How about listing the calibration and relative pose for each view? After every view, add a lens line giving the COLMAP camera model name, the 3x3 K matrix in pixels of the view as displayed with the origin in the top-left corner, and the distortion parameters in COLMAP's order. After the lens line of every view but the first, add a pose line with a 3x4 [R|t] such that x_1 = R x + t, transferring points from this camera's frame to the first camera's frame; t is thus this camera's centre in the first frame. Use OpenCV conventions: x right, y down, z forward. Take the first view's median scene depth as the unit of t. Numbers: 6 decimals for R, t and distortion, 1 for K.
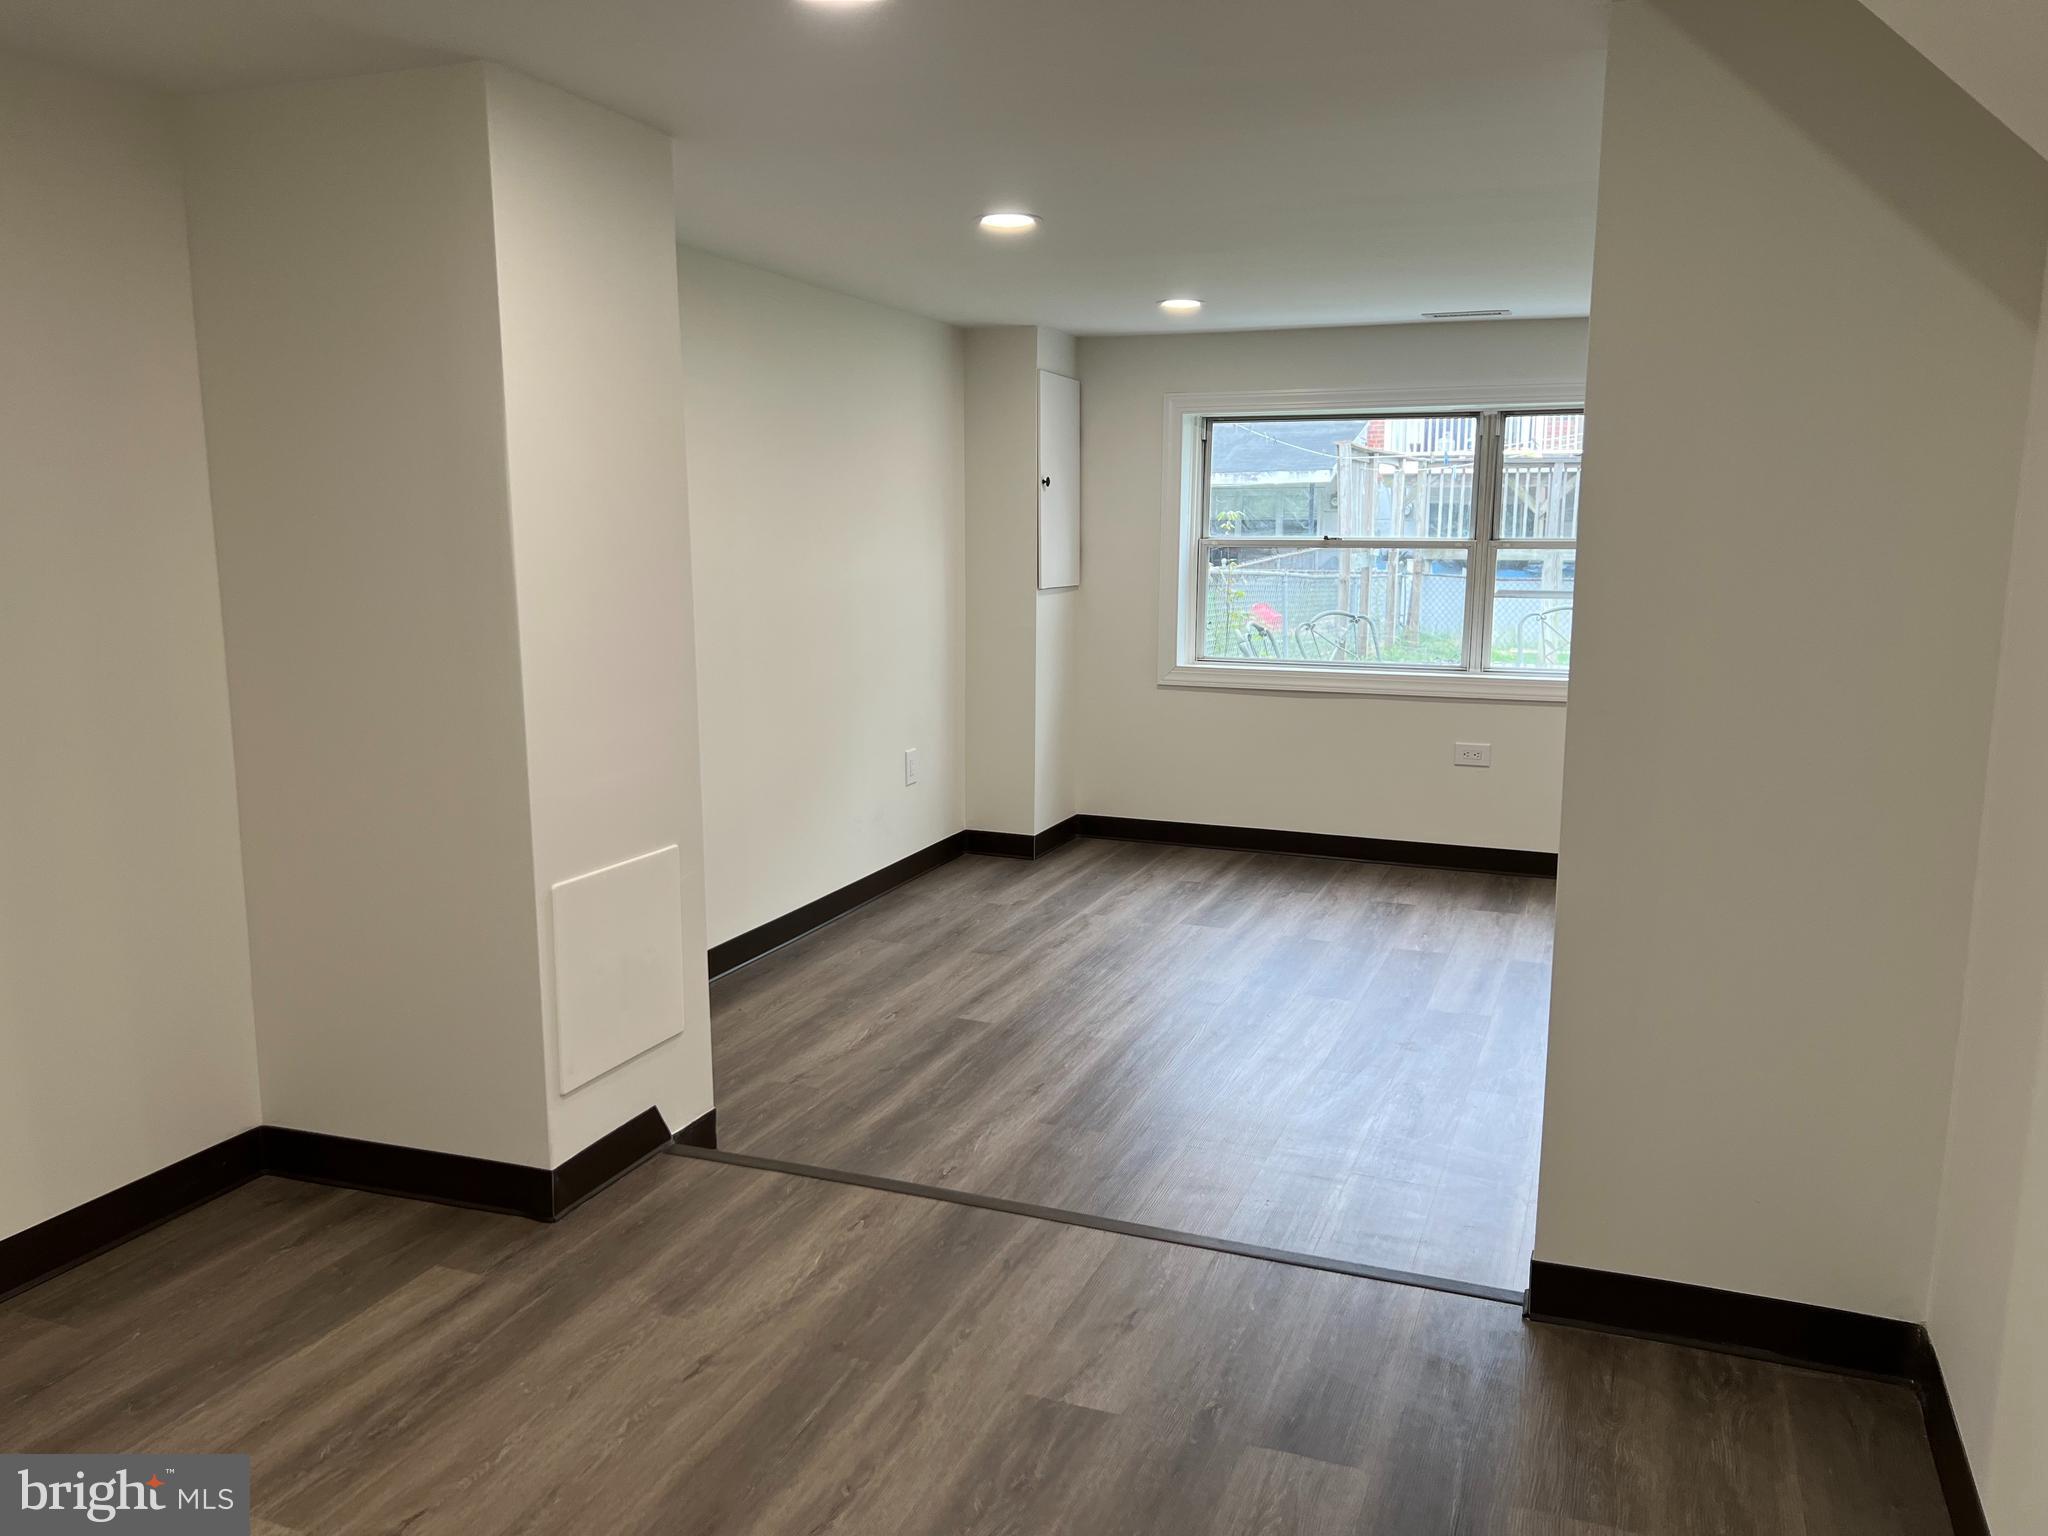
lens RADIAL K [[1540.6, 0, 1032.4], [0, 1540.6, 771.5], [0, 0, 1]] dist [0.071189, -0.053470]
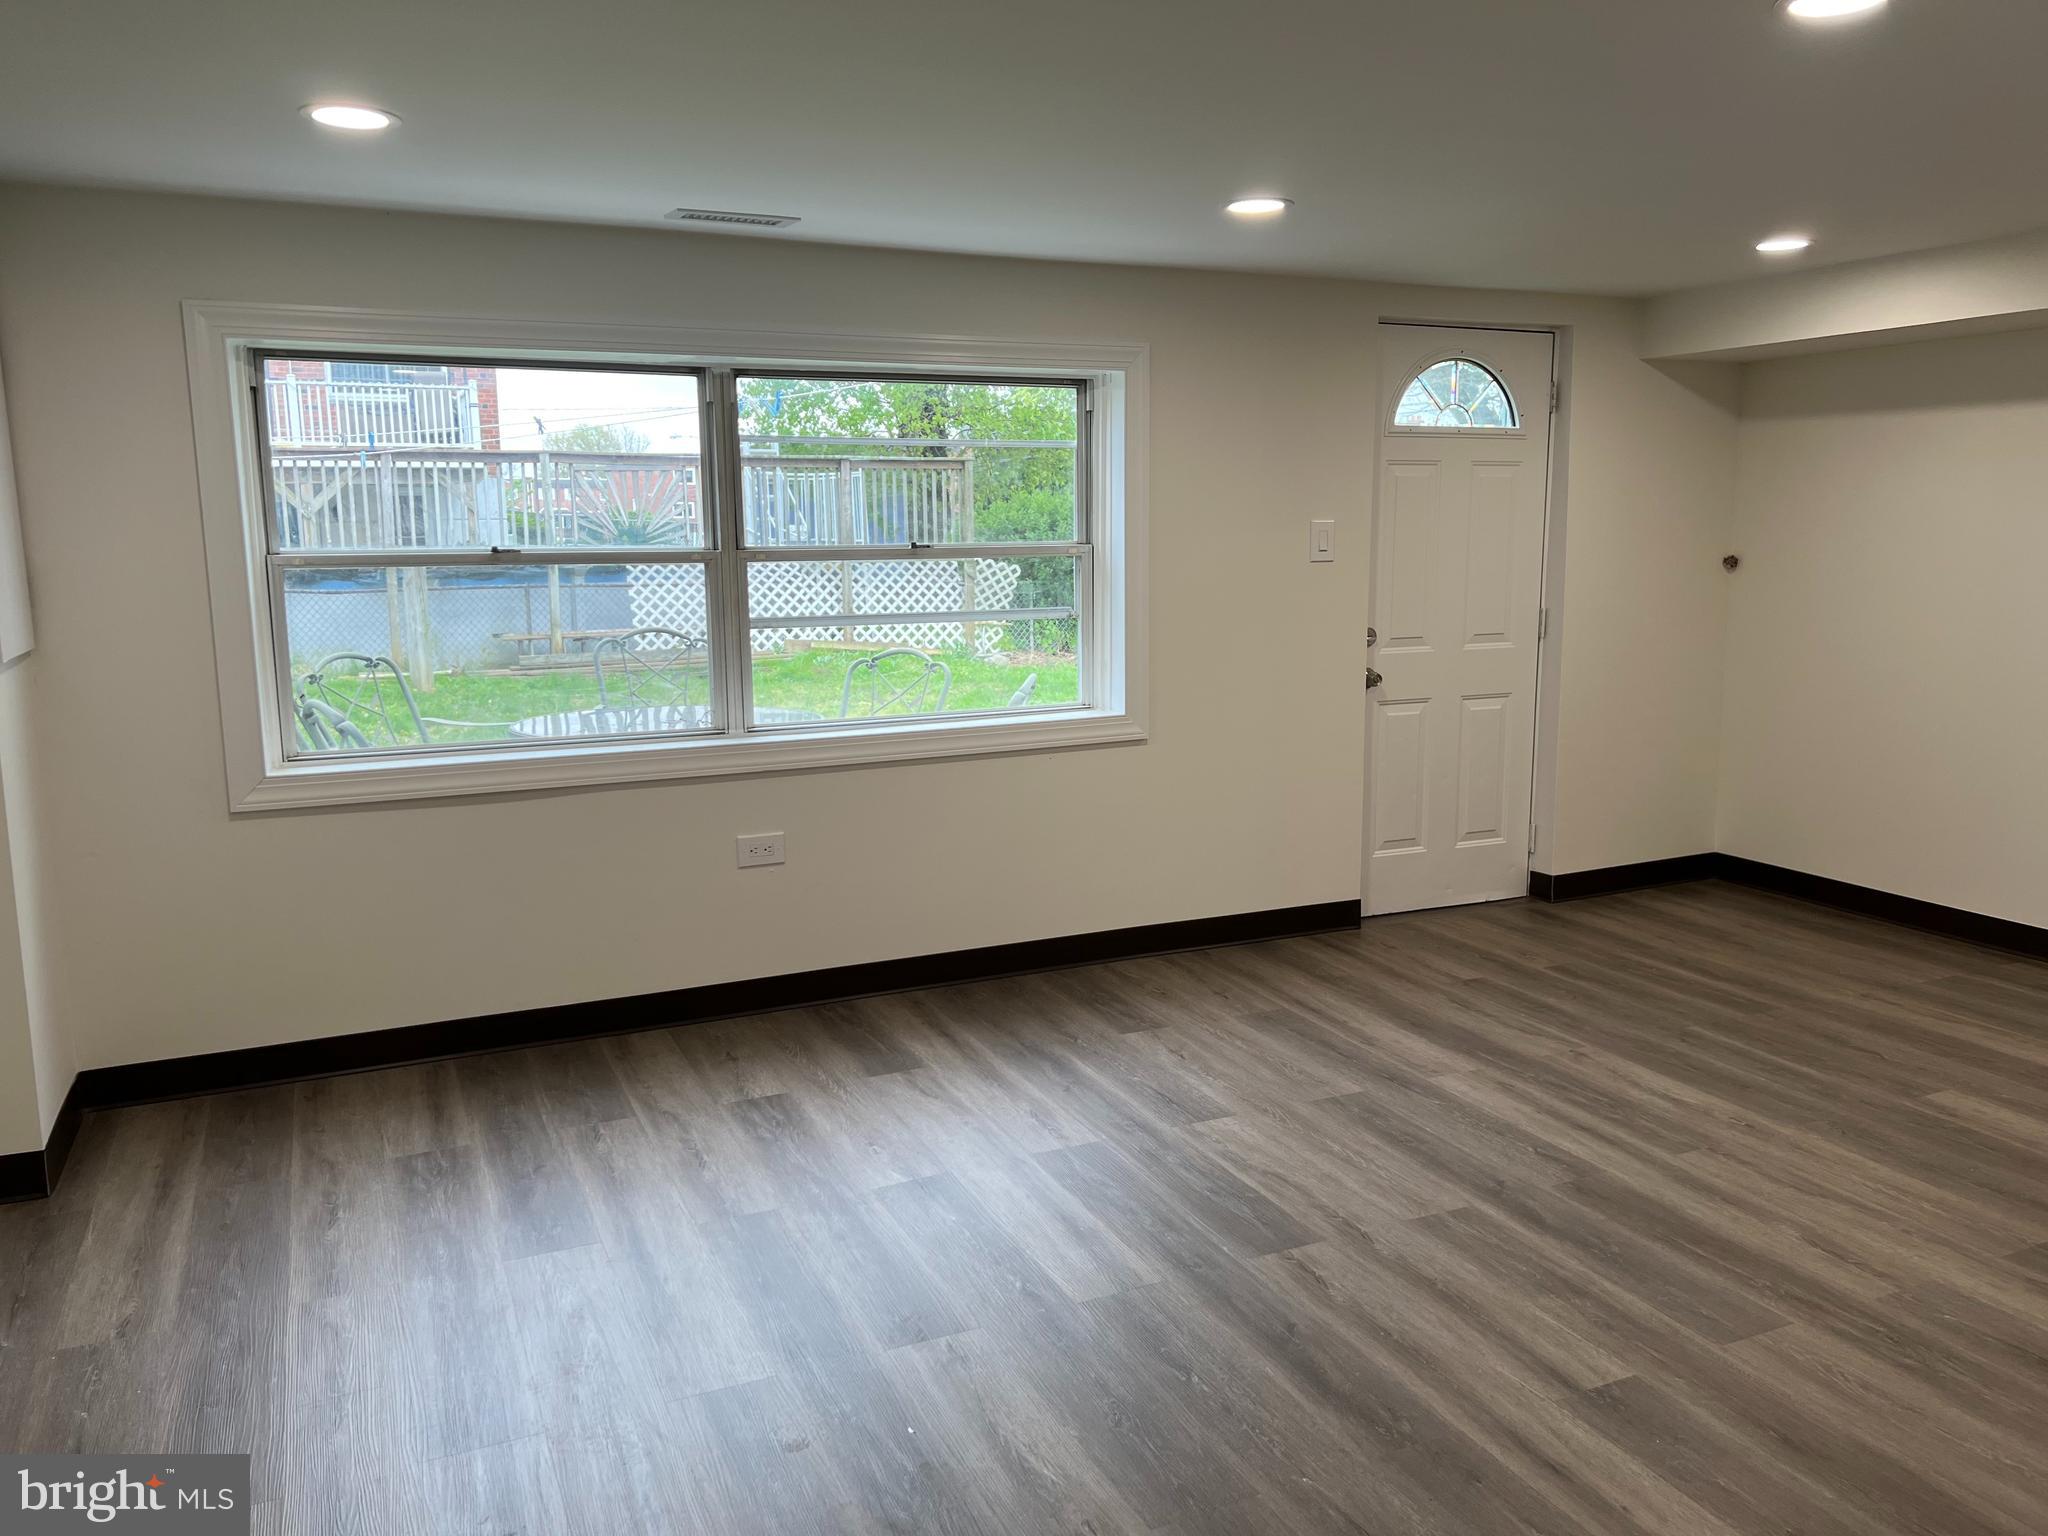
lens RADIAL K [[1540.6, 0, 1023.0], [0, 1540.6, 748.9], [0, 0, 1]] dist [0.071189, -0.053470]
pose [[0.694243, -0.119239, 0.709795, -0.132881], [0.130735, 0.990667, 0.038553, -0.070172], [-0.707768, 0.066030, 0.703352, 0.424039]]
